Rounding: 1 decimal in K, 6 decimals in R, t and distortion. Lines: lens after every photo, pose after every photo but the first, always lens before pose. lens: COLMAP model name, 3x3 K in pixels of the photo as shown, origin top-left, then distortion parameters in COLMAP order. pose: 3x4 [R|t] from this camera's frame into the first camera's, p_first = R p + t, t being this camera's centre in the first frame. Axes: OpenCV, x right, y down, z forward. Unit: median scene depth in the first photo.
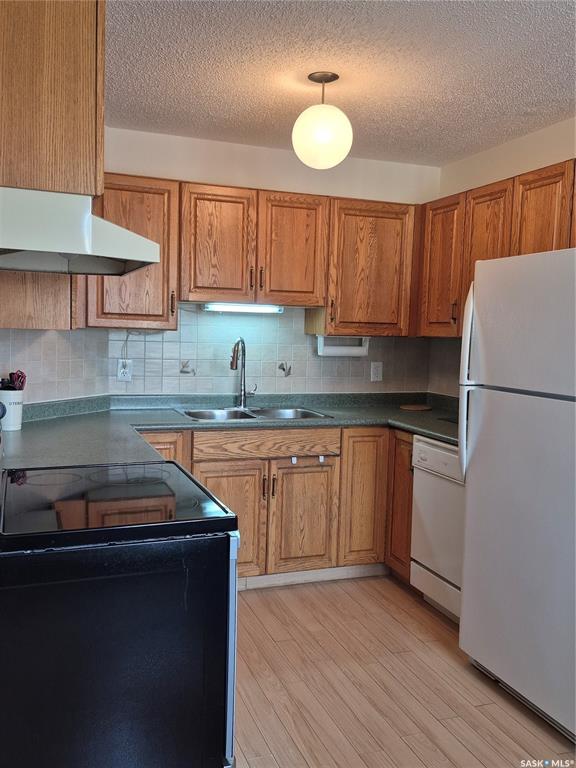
lens RADIAL K [[716.1, 0, 288.6], [0, 716.1, 394.6], [0, 0, 1]] dist [0.126148, -0.008349]
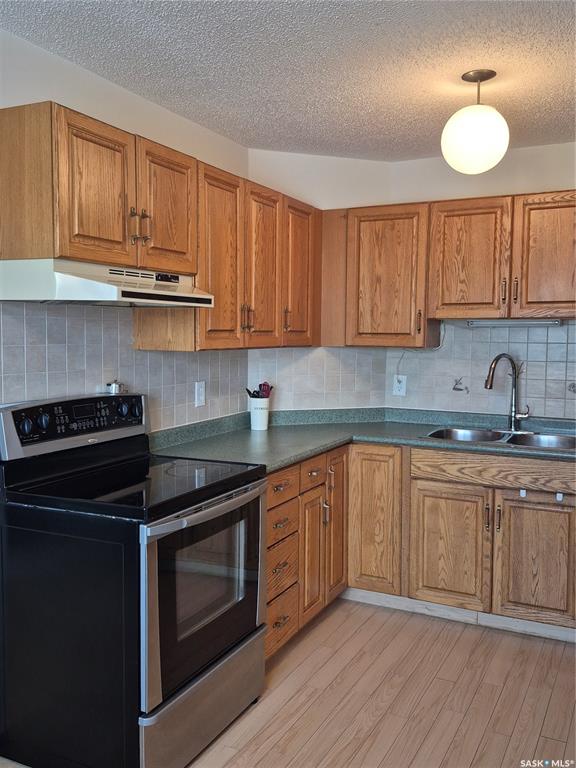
lens RADIAL K [[706.9, 0, 284.6], [0, 706.9, 387.6], [0, 0, 1]] dist [0.134950, -0.214665]
pose [[0.677437, 0.037549, -0.734622, 0.455237], [-0.056555, 0.998399, -0.001121, -0.021049], [0.733404, 0.042306, 0.678476, 0.177833]]
